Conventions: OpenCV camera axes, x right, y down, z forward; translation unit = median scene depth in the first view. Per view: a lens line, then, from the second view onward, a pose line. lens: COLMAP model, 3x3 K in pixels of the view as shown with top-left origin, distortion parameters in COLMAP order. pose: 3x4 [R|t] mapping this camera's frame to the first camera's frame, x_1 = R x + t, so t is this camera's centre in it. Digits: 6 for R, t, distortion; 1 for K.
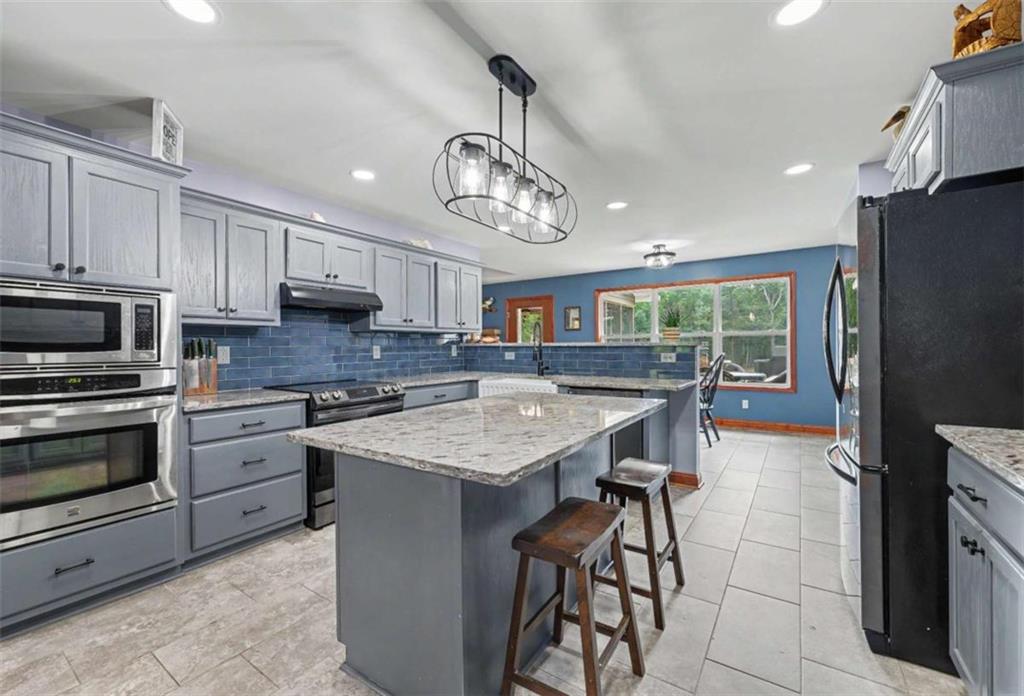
lens RADIAL K [[424.4, 0, 512.0], [0, 424.4, 348.0], [0, 0, 1]] dist [0.000130, -0.000021]
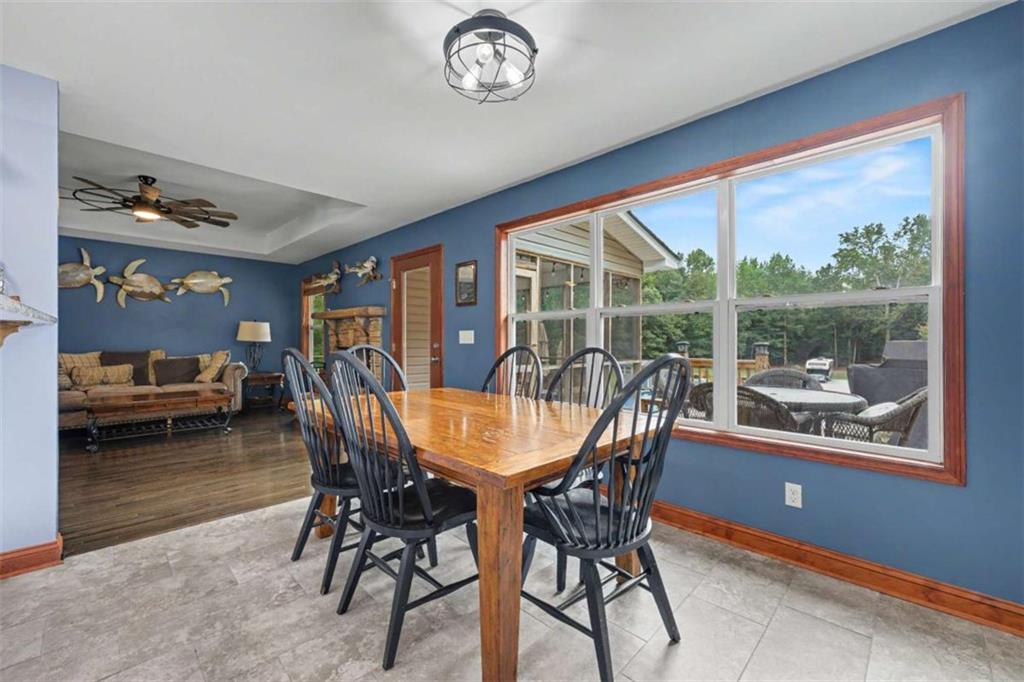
lens RADIAL K [[416.7, 0, 509.7], [0, 416.7, 343.6], [0, 0, 1]] dist [-0.000432, -0.000055]
pose [[0.980002, 0.008523, -0.198803, 0.361351], [-0.004304, 0.999756, 0.021646, -0.004636], [0.198939, -0.020358, 0.979800, 0.572165]]
